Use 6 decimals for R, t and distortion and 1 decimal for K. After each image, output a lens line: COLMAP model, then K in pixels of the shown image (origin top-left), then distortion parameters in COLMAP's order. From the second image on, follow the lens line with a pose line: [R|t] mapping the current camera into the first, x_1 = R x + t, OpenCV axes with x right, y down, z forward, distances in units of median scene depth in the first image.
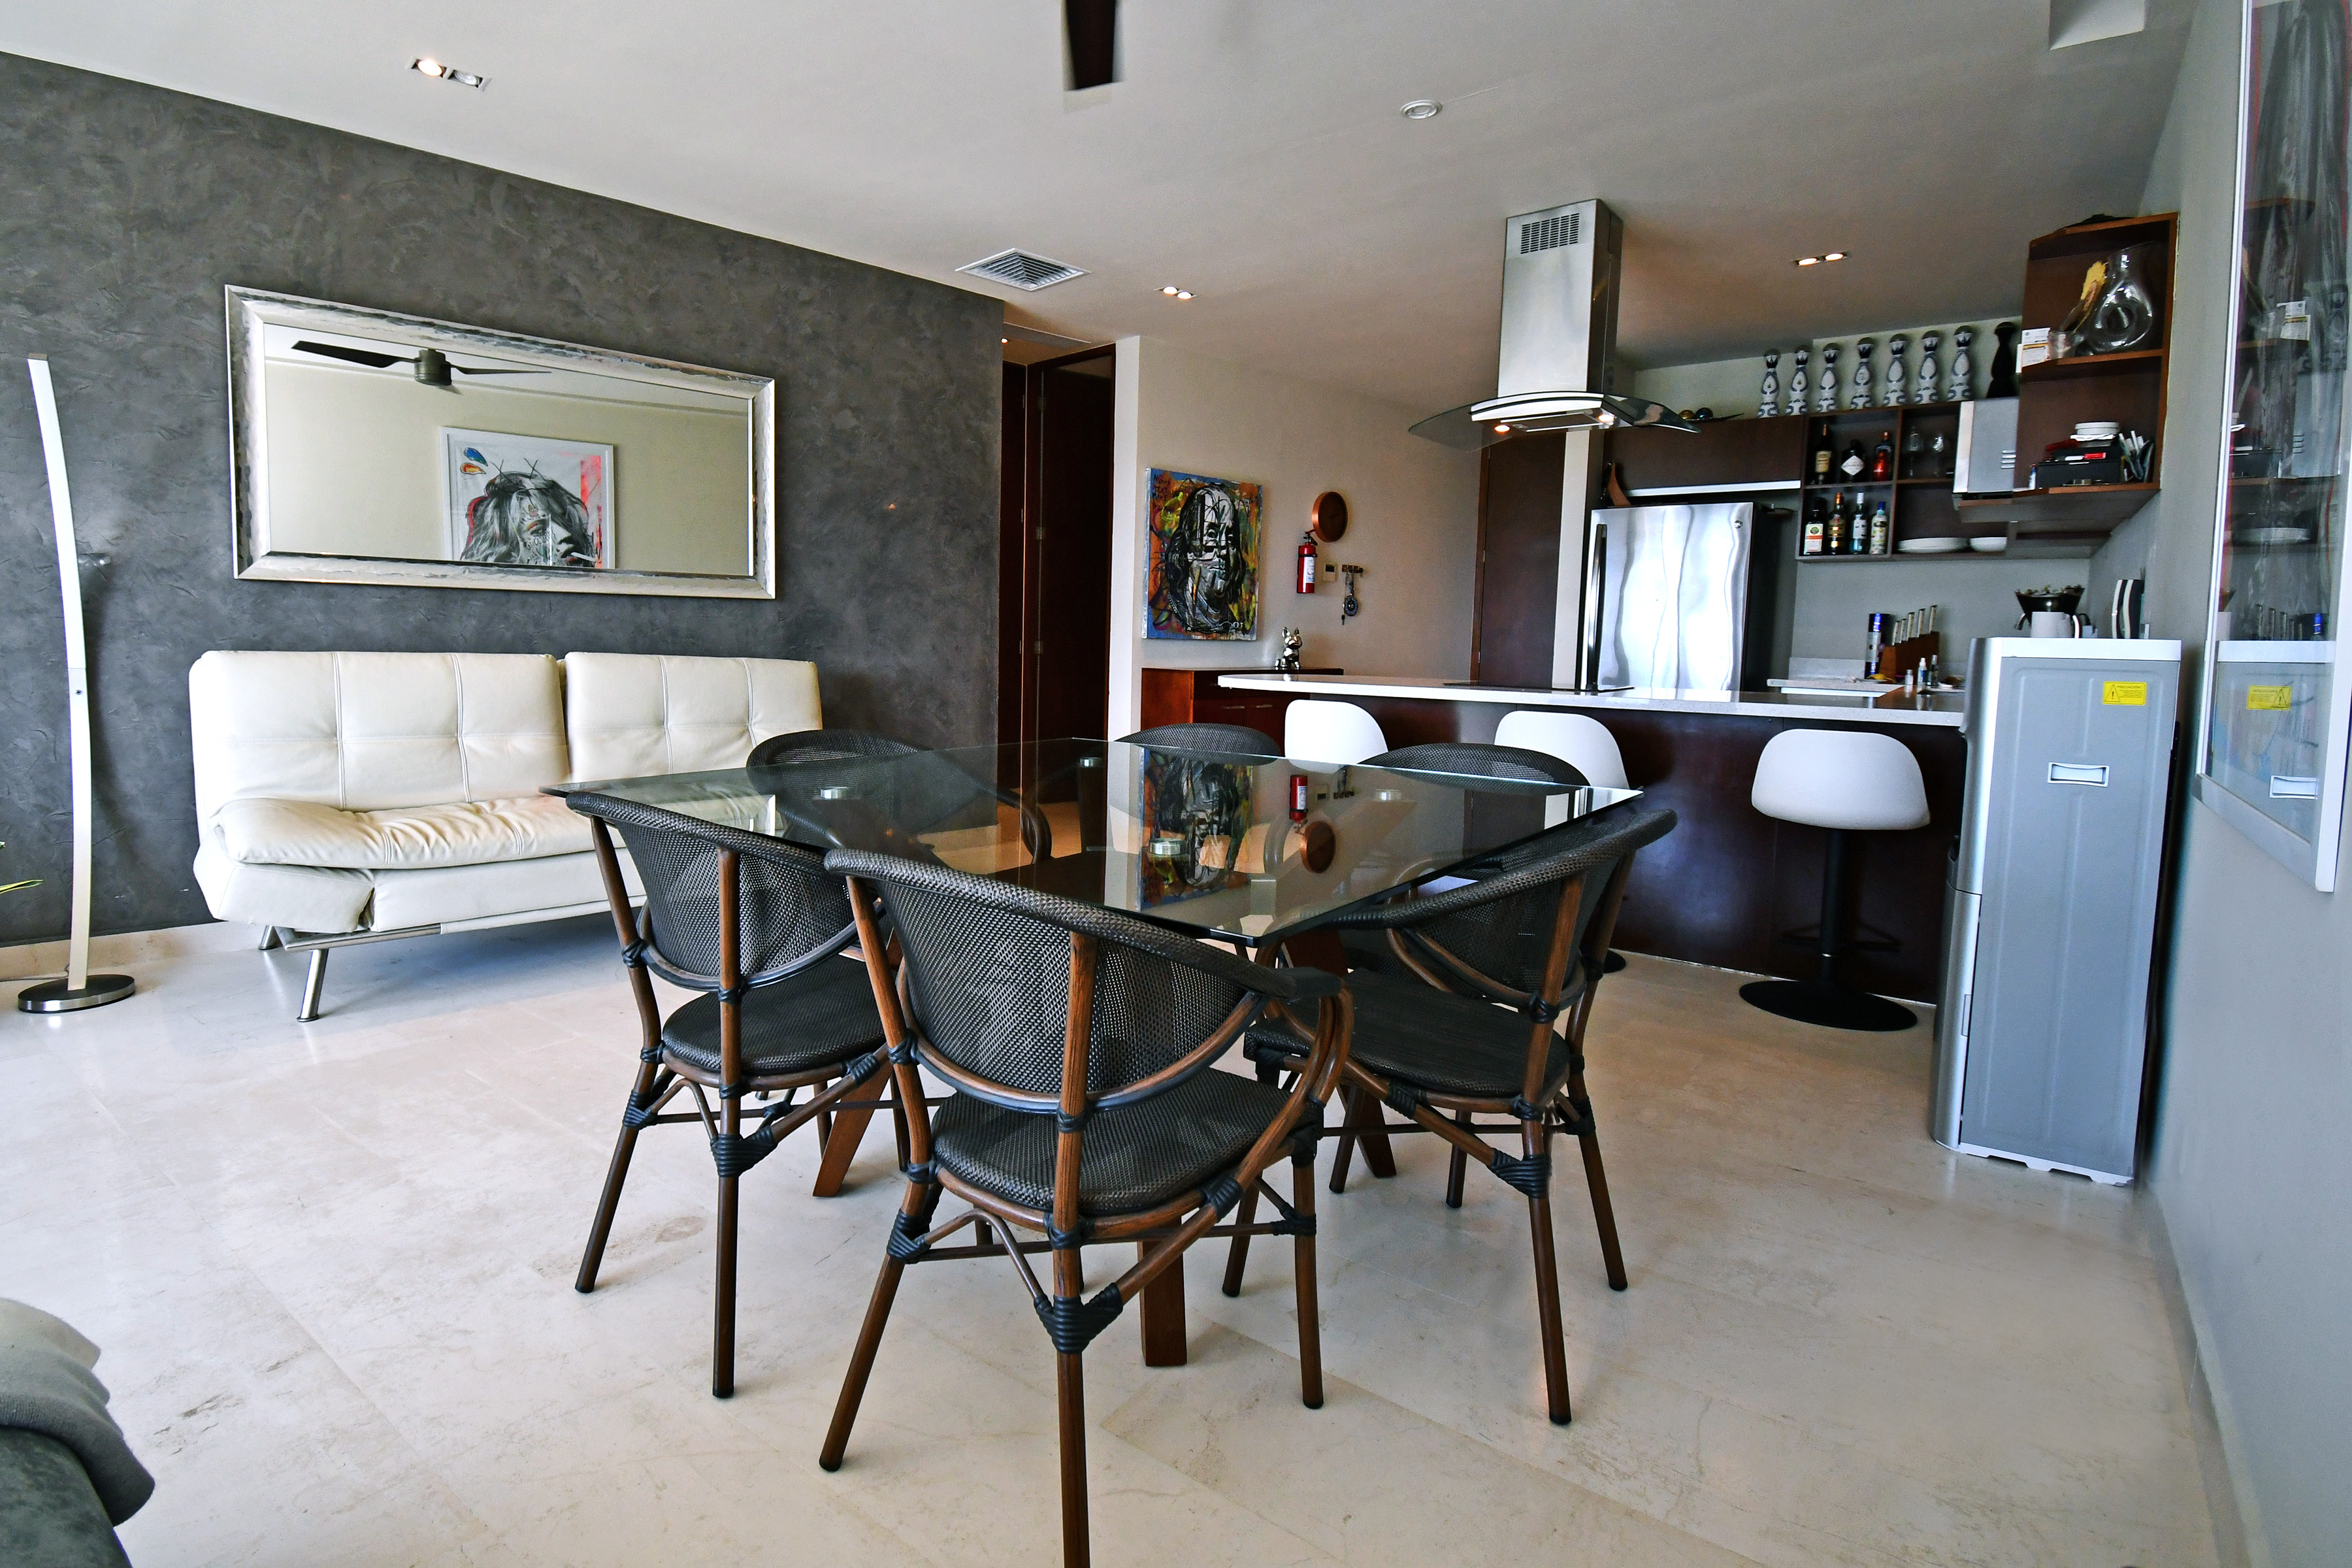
lens RADIAL K [[1128.4, 0, 1088.8], [0, 1128.4, 730.6], [0, 0, 1]] dist [0.021575, -0.017885]
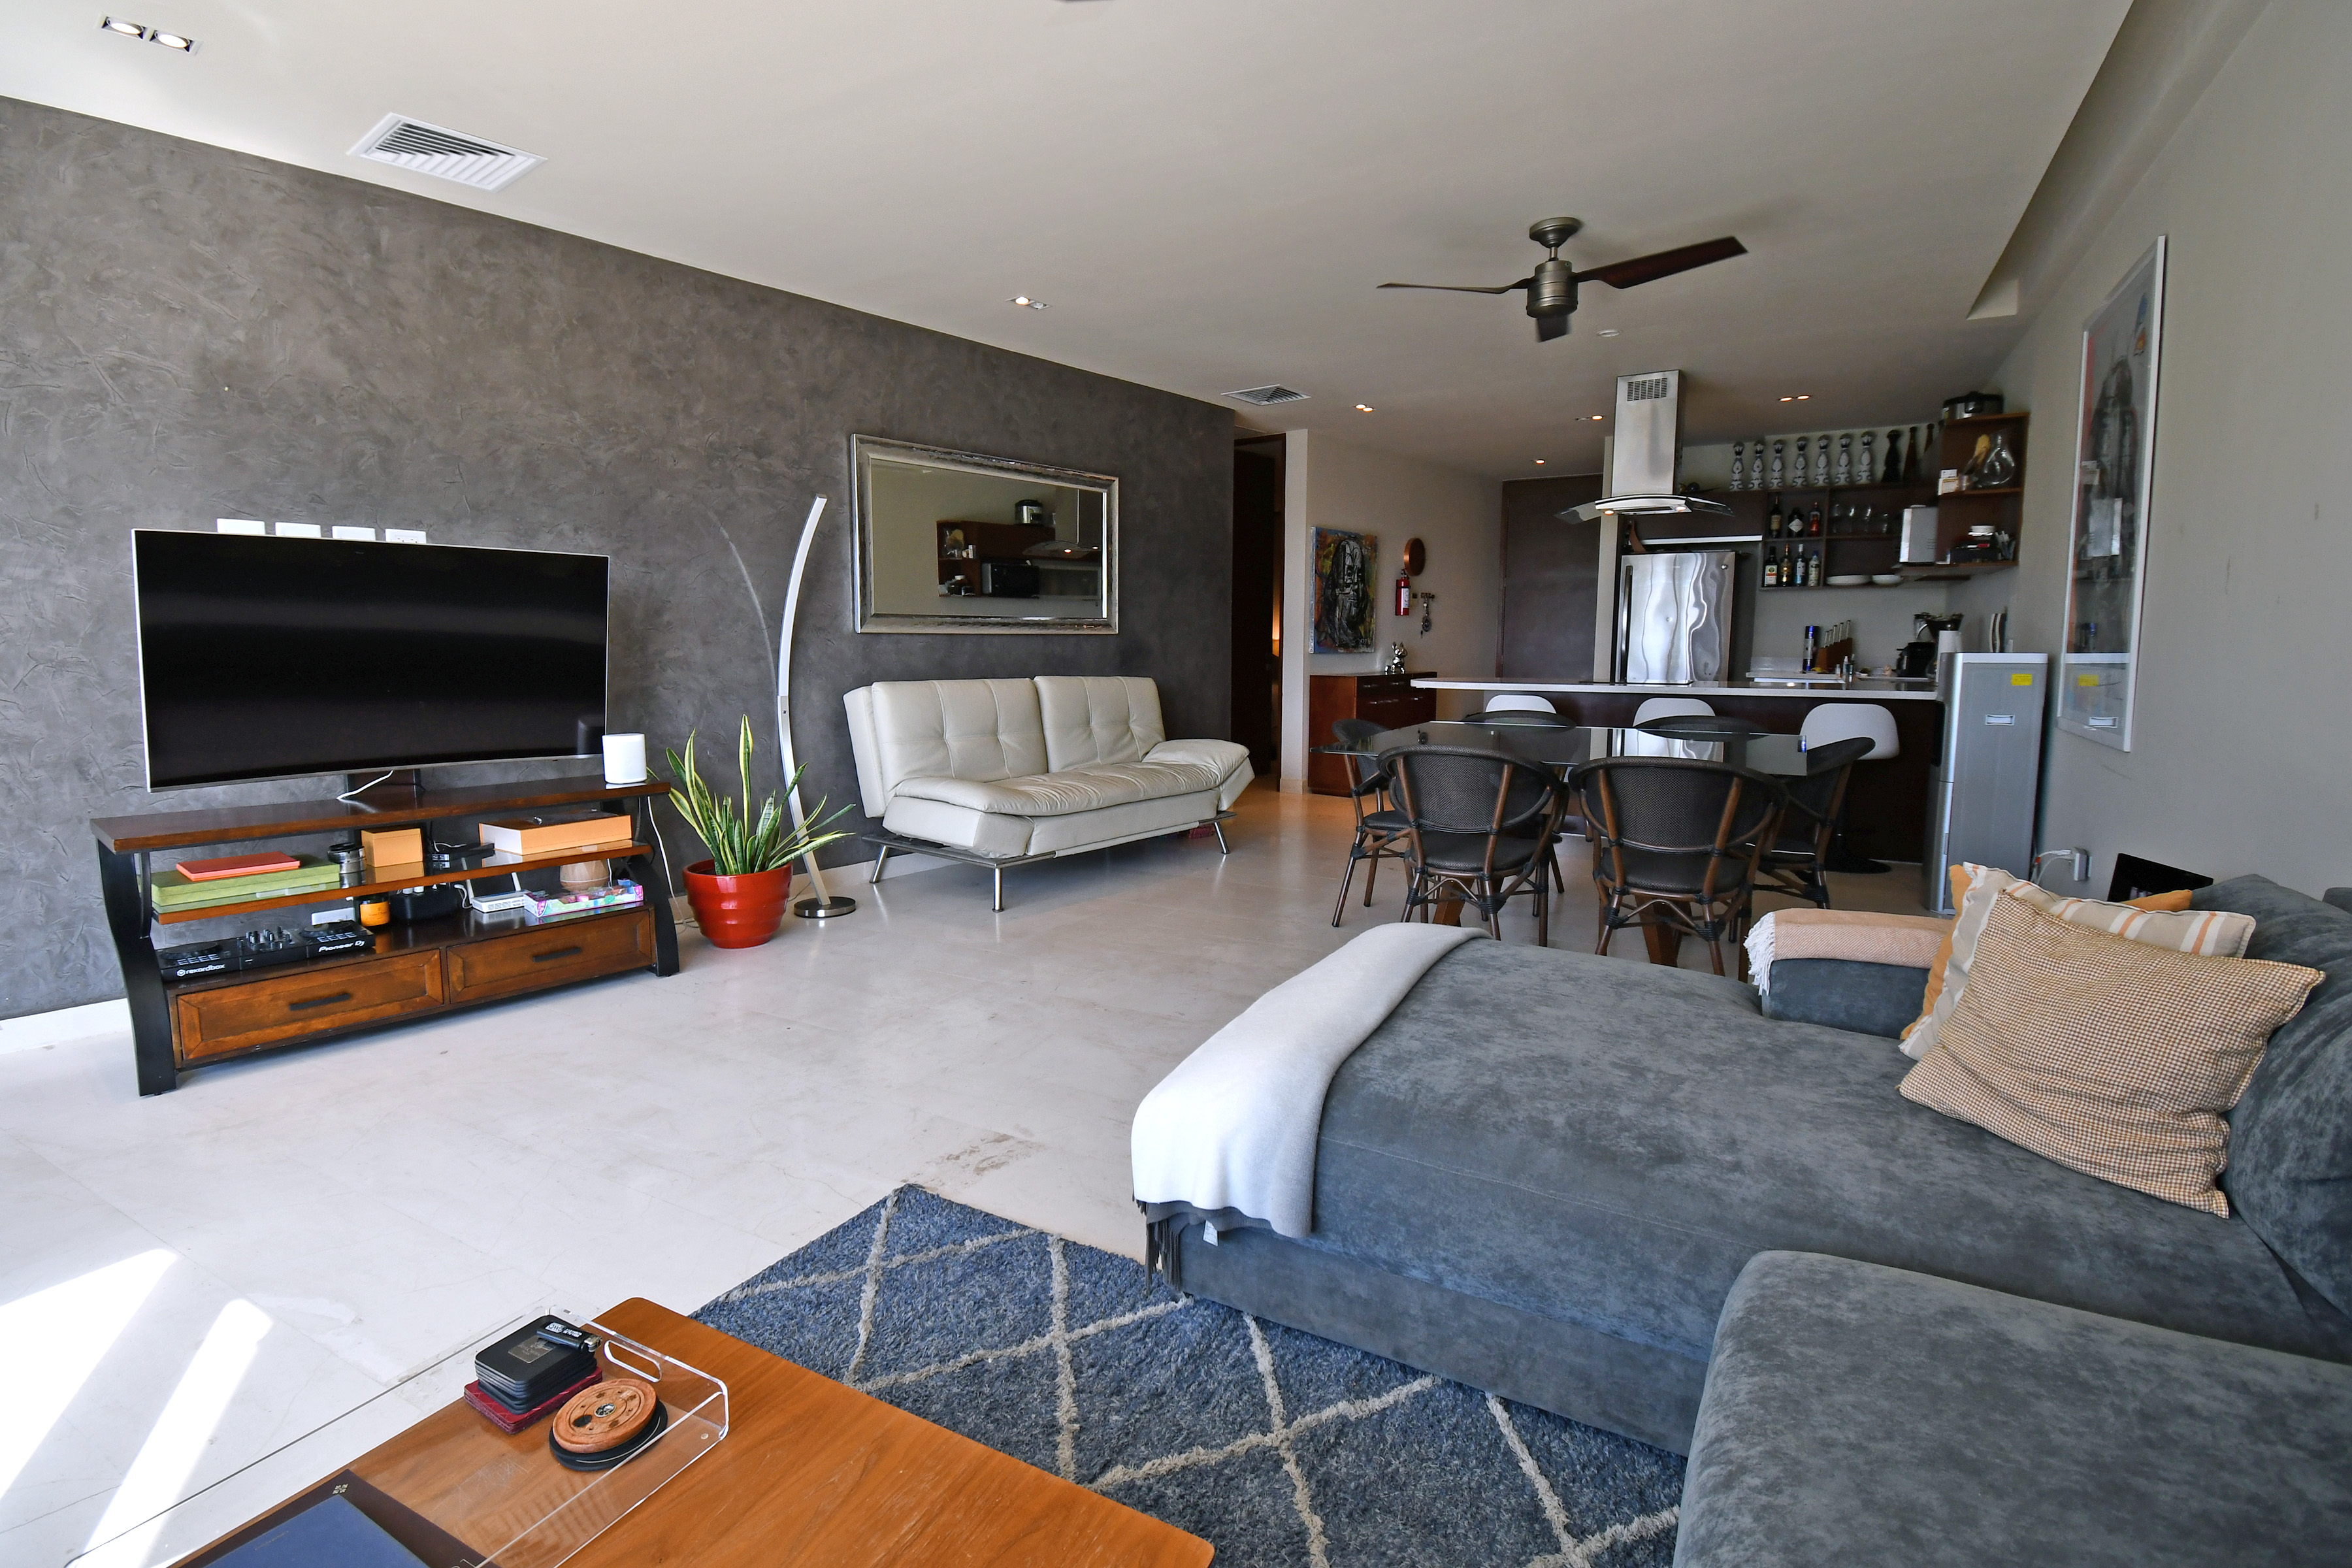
lens RADIAL K [[1128.4, 0, 1114.4], [0, 1128.4, 759.4], [0, 0, 1]] dist [0.021575, -0.017885]
pose [[0.989567, -0.034601, 0.139854, -0.418175], [0.031369, 0.999189, 0.025248, 0.003522], [-0.140614, -0.020598, 0.989850, -0.335721]]
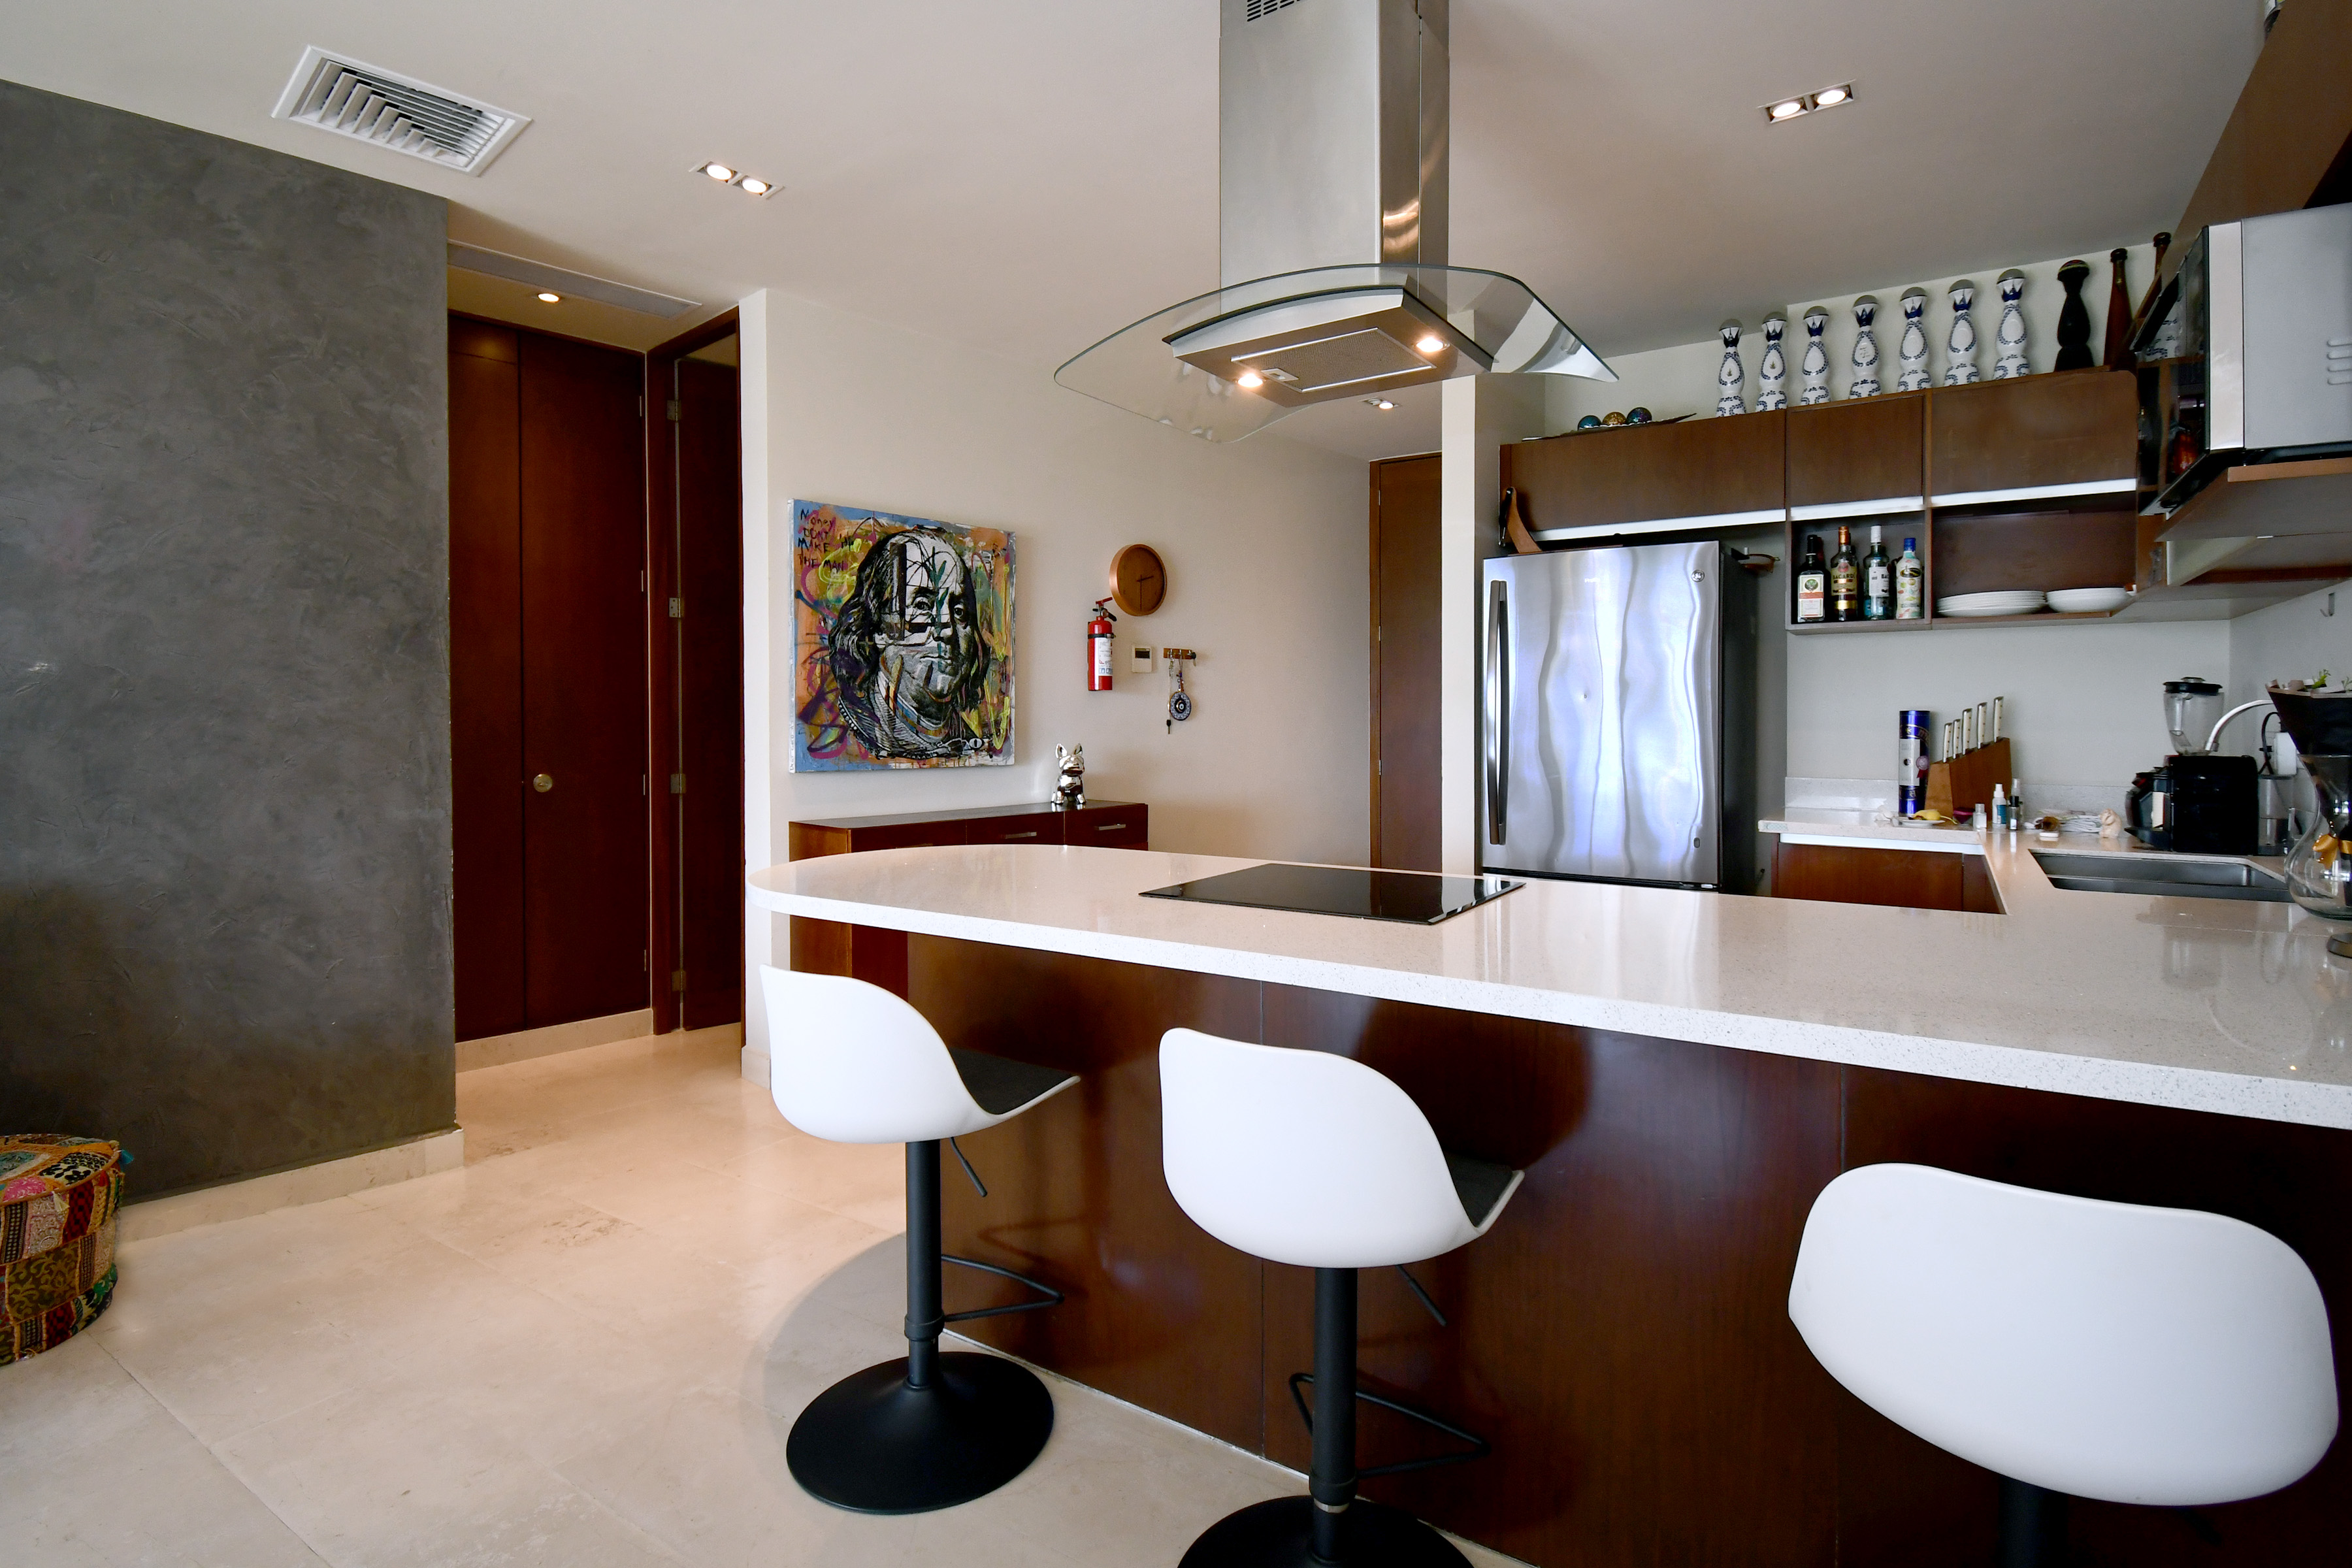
lens RADIAL K [[1128.4, 0, 1200.2], [0, 1128.4, 724.7], [0, 0, 1]] dist [0.021575, -0.017885]
pose [[0.994850, -0.024181, 0.098427, 0.233034], [0.031817, 0.996541, -0.076766, -0.059815], [-0.096230, 0.079502, 0.992179, 0.409461]]
